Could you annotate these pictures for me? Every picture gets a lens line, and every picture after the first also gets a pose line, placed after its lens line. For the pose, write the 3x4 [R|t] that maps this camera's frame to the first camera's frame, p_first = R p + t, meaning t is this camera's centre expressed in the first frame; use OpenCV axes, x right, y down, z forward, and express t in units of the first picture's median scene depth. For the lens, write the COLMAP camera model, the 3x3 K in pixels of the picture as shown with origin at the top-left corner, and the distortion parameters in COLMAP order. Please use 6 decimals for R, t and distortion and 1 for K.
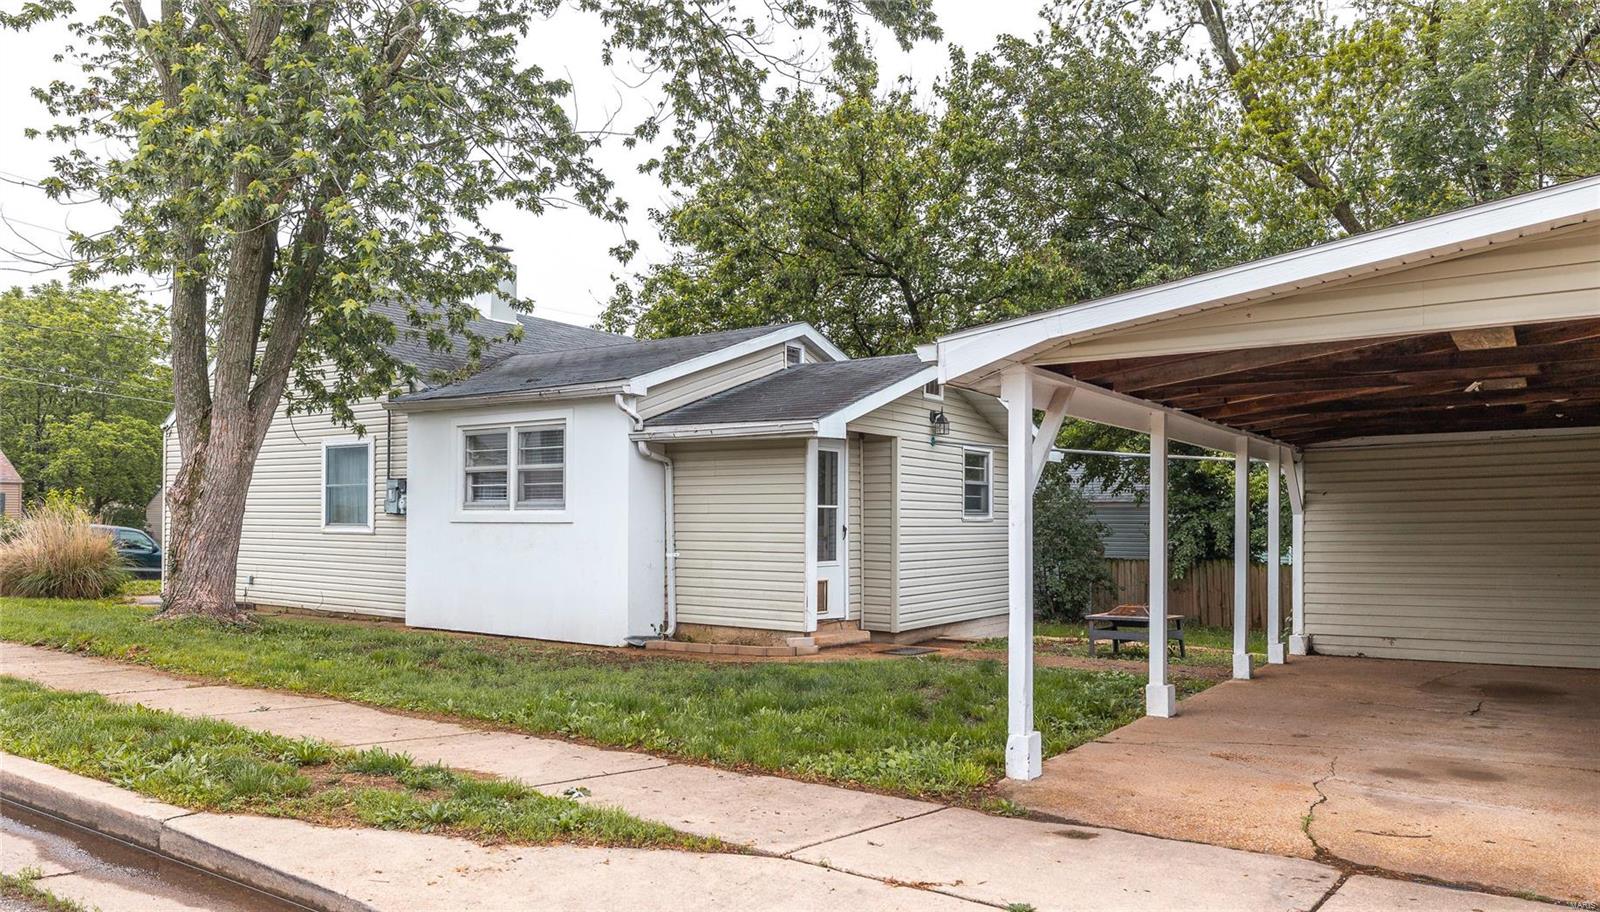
lens RADIAL K [[1066.9, 0, 797.2], [0, 1066.9, 510.1], [0, 0, 1]] dist [-0.000960, -0.002306]
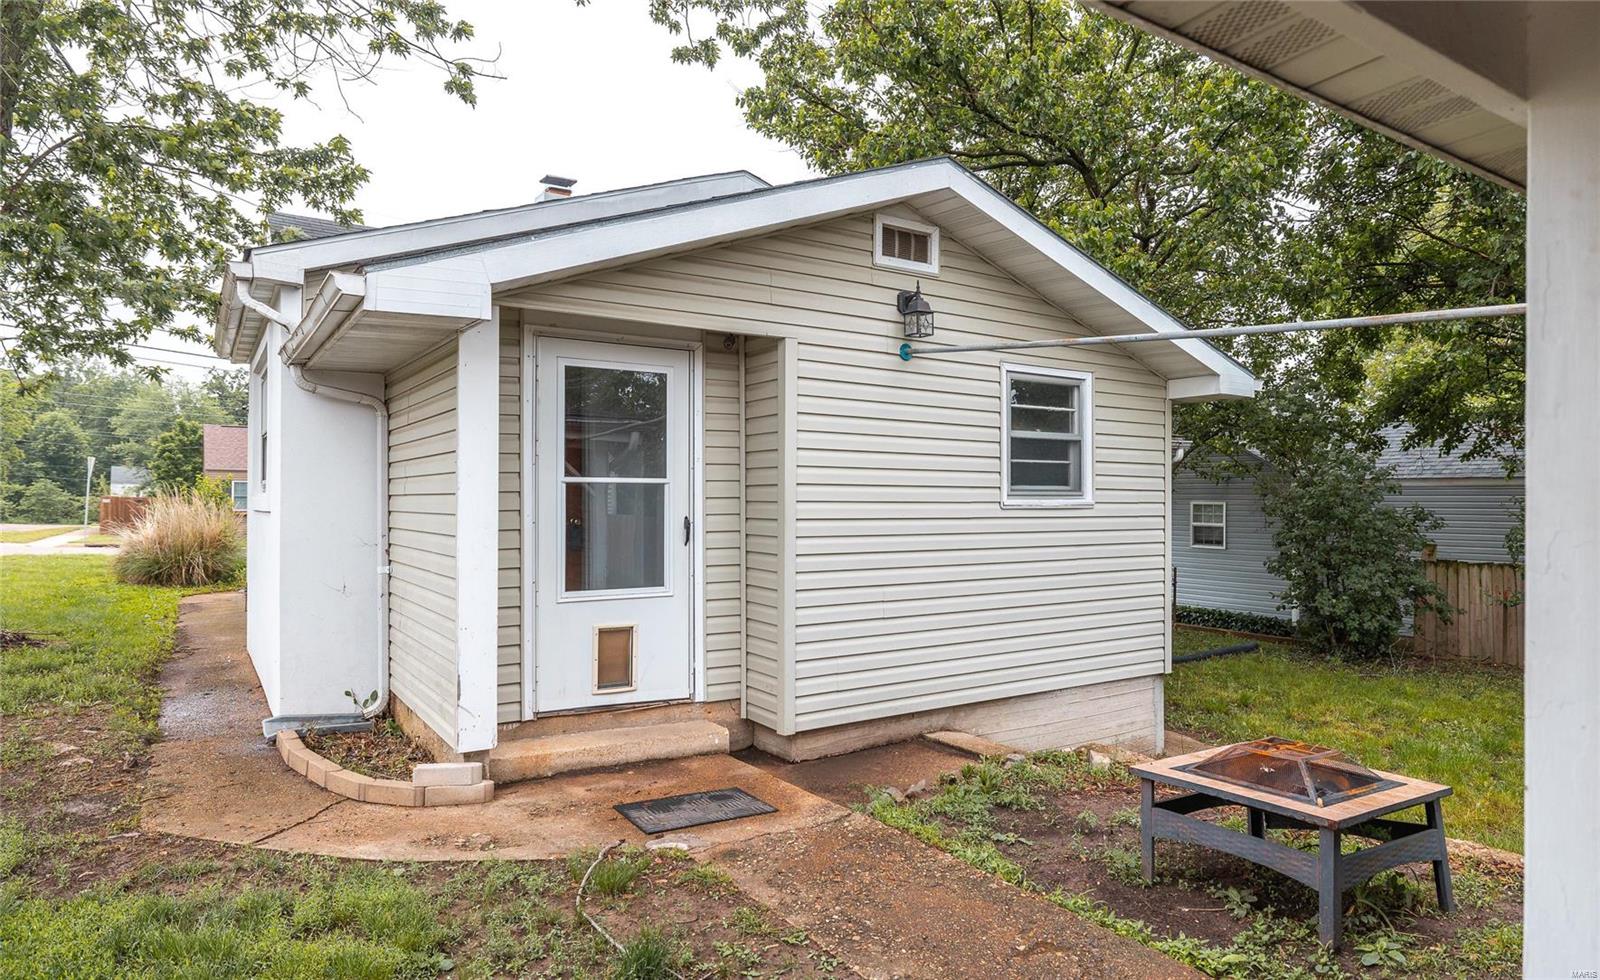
lens RADIAL K [[954.2, 0, 800.0], [0, 954.2, 490.0], [0, 0, 1]] dist [0.000989, 0.000681]
pose [[0.931749, -0.003049, -0.363090, 0.248553], [0.003212, 0.999995, -0.000155, 0.001445], [0.363089, -0.001022, 0.931754, 0.564473]]
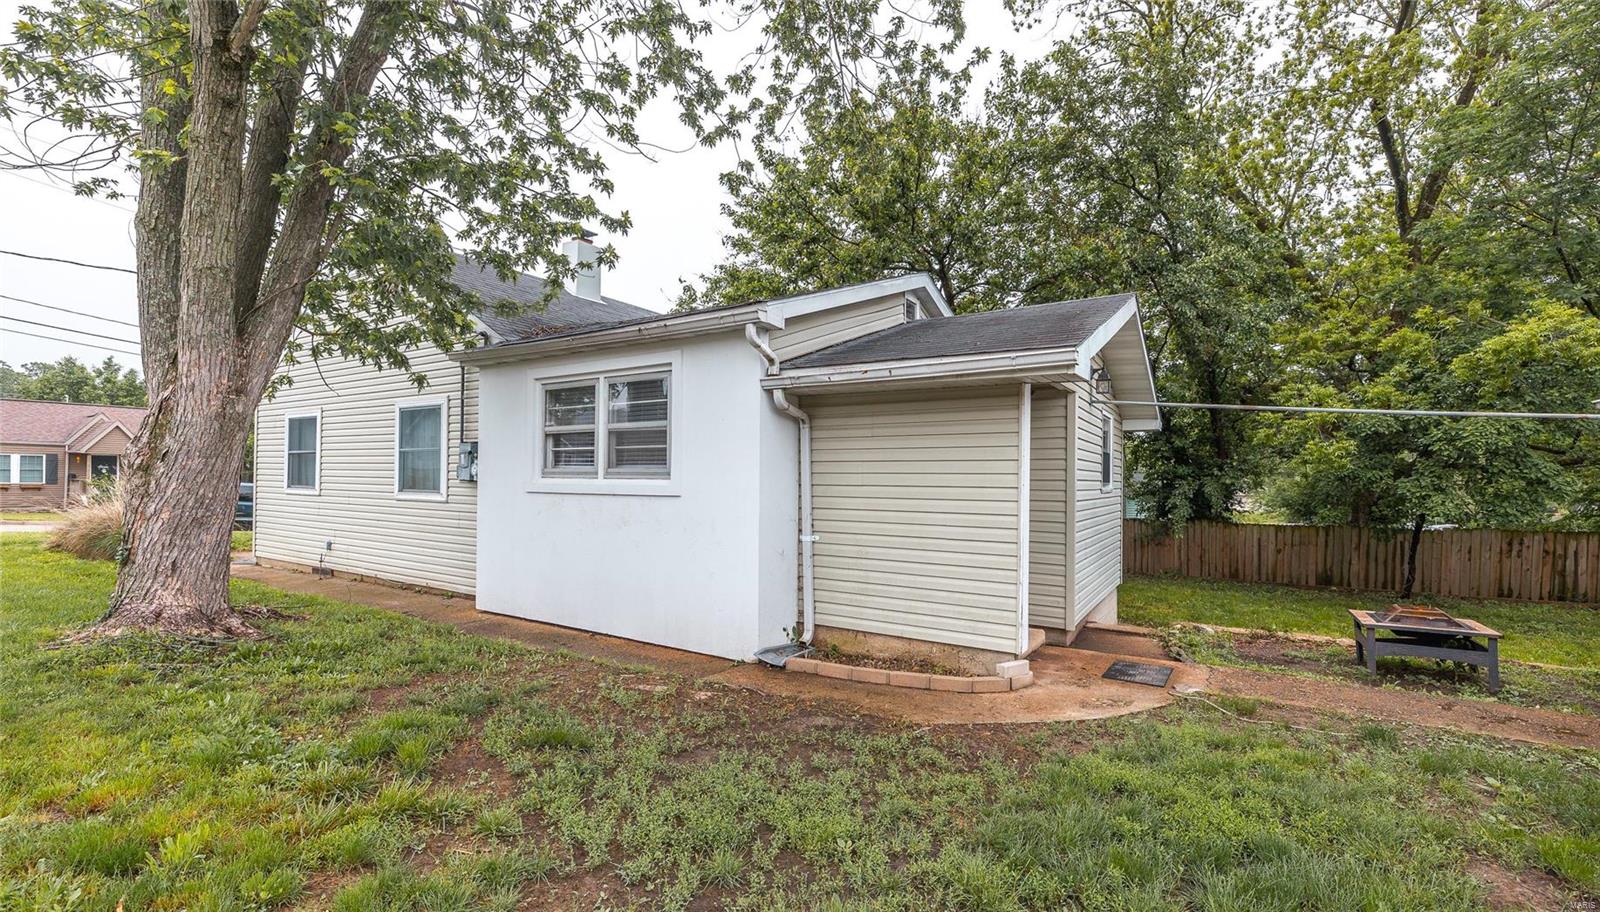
lens RADIAL K [[676.4, 0, 799.4], [0, 676.4, 469.7], [0, 0, 1]] dist [0.000131, 0.000171]
pose [[0.999243, 0.005634, 0.038503, -0.132150], [-0.005447, 0.999973, -0.004947, -0.005075], [-0.038529, 0.004734, 0.999246, 0.465041]]
